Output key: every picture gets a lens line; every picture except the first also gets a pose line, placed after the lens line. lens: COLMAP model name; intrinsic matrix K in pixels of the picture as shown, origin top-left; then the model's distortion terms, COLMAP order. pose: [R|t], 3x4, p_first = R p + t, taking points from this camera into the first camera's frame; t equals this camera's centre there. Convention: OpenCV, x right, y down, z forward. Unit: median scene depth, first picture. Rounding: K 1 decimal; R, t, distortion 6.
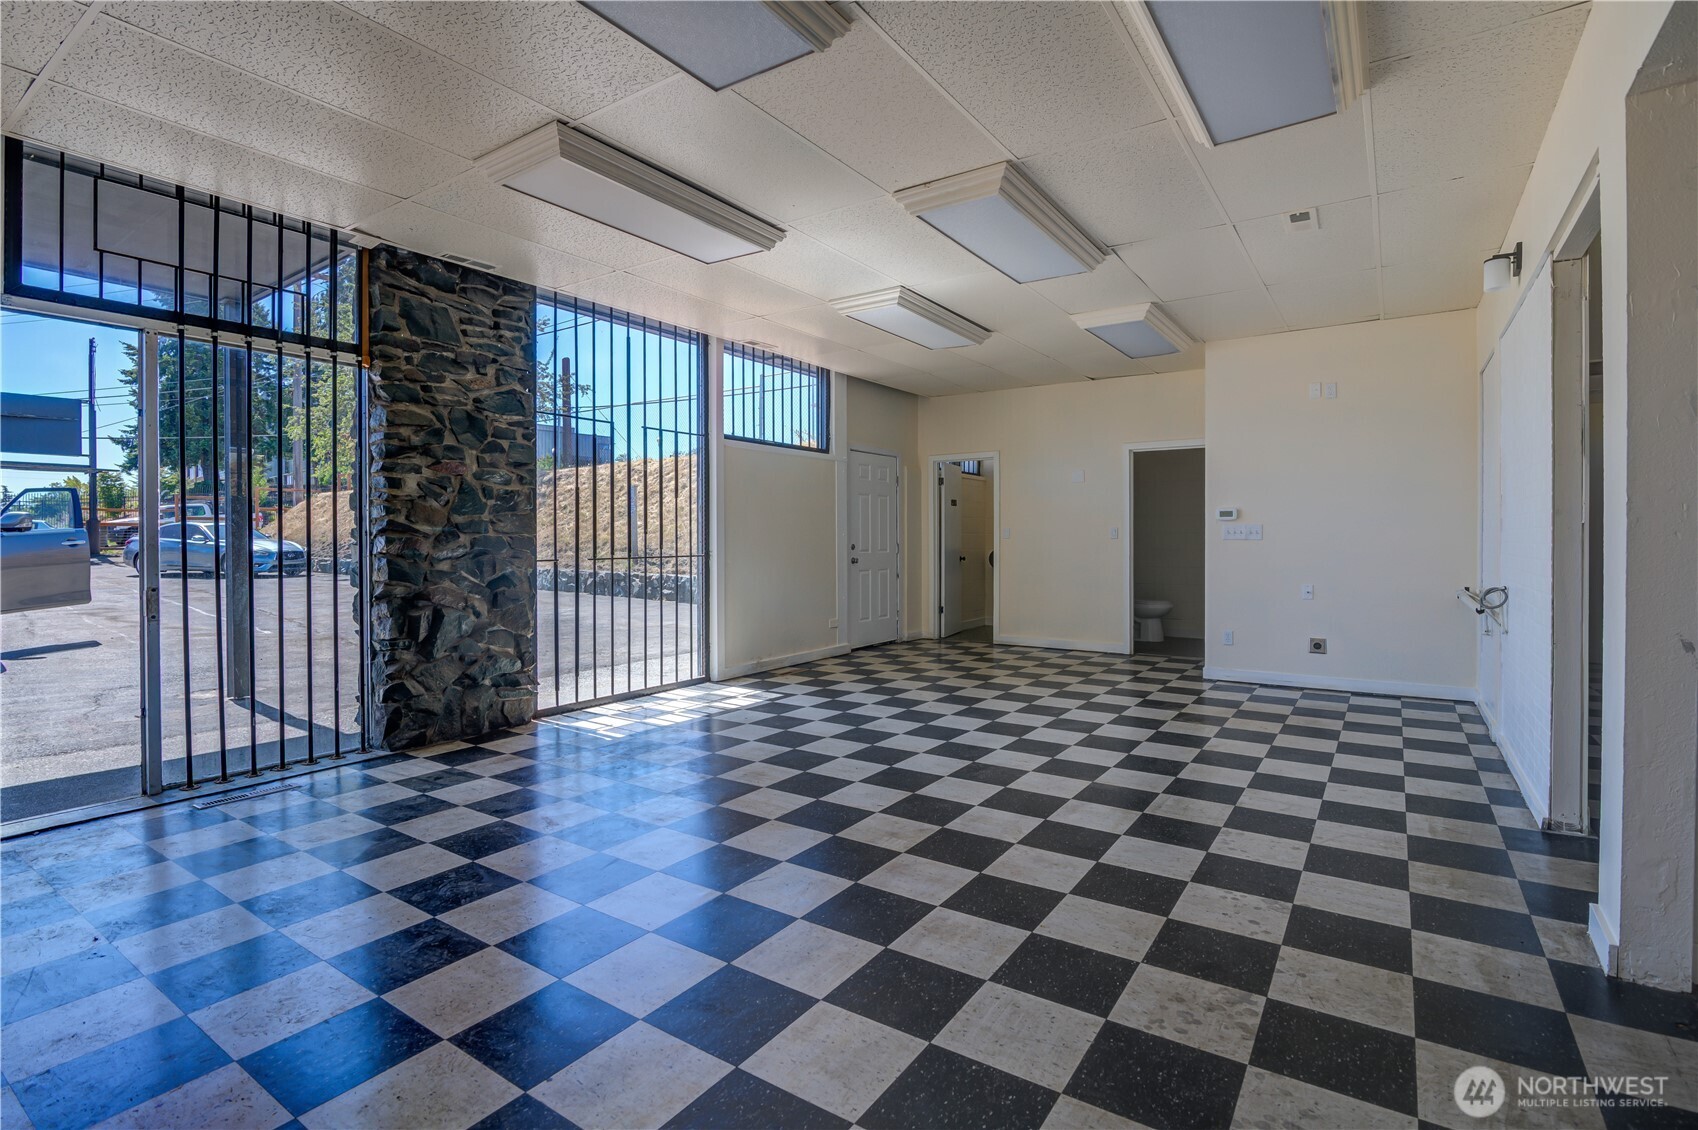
lens RADIAL K [[808.1, 0, 848.4], [0, 808.1, 547.4], [0, 0, 1]] dist [-0.016985, -0.013568]
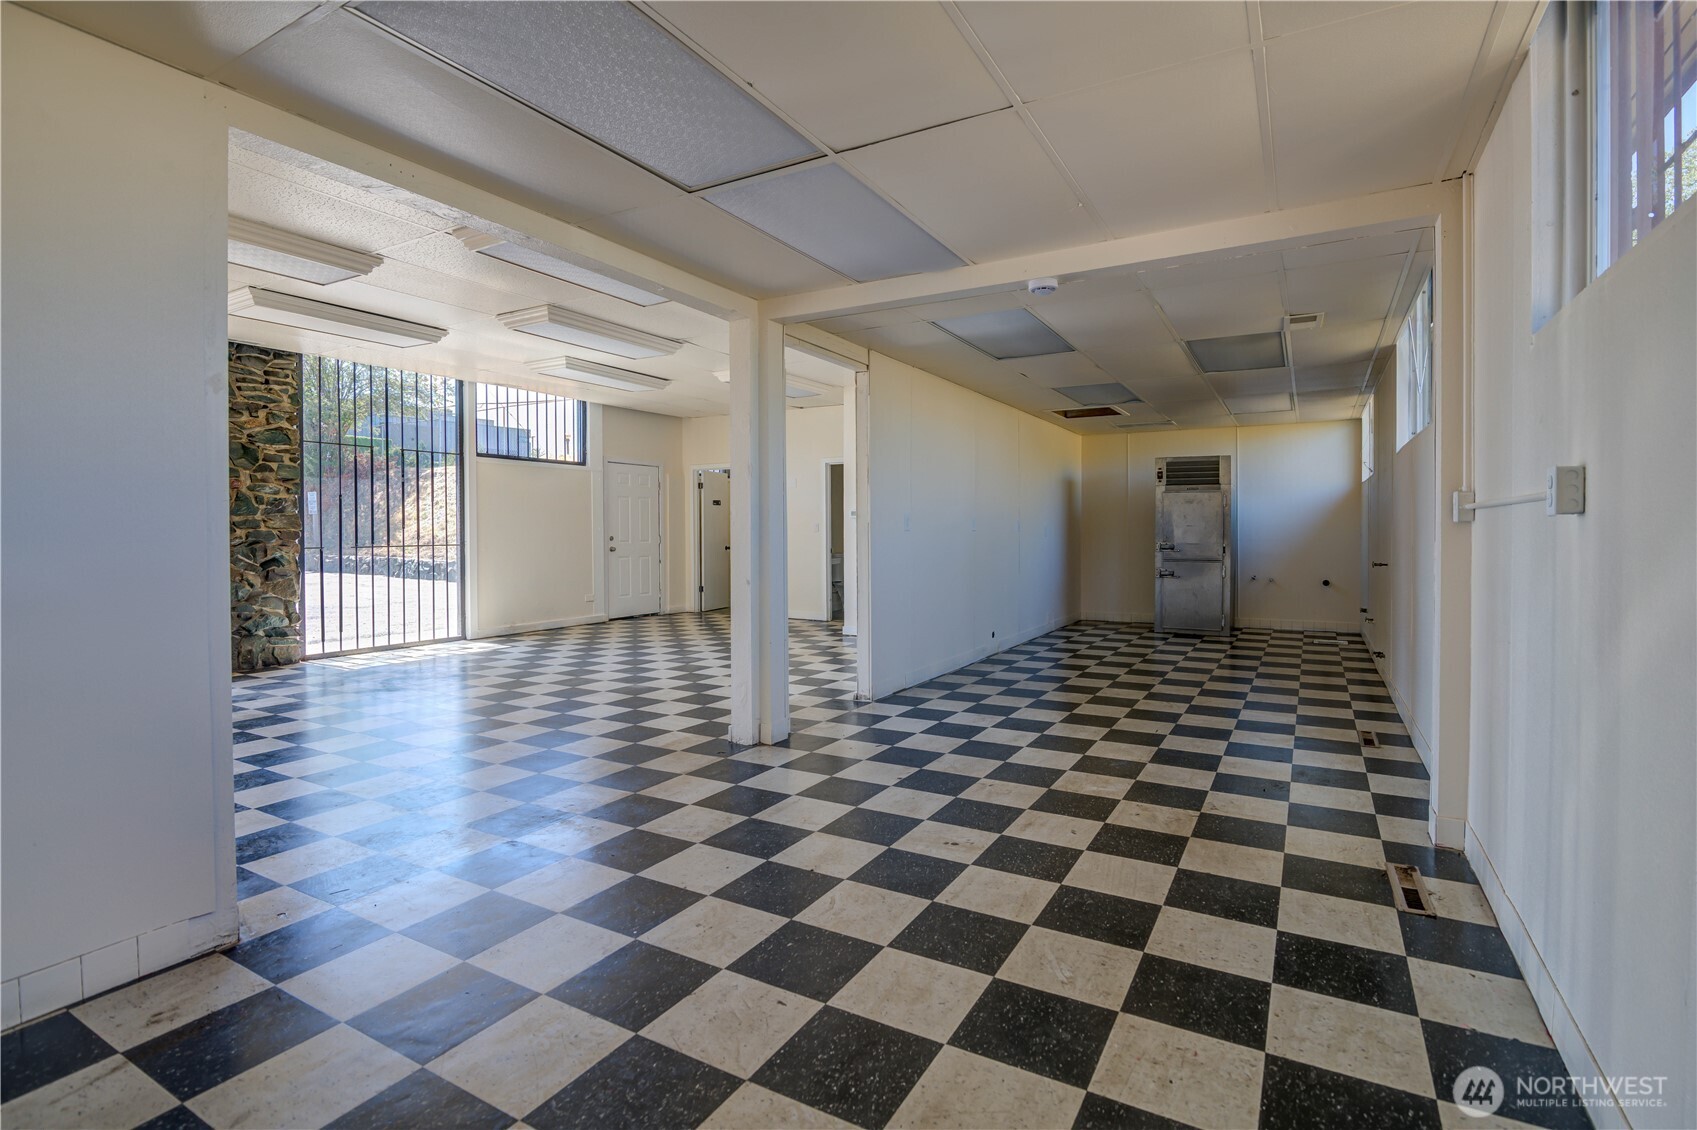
lens RADIAL K [[804.8, 0, 870.1], [0, 804.8, 544.7], [0, 0, 1]] dist [-0.023000, 0.000255]
pose [[0.995503, -0.001869, 0.094708, 0.370205], [0.001262, 0.999978, 0.006470, 0.002408], [-0.094718, -0.006322, 0.995484, -0.375293]]
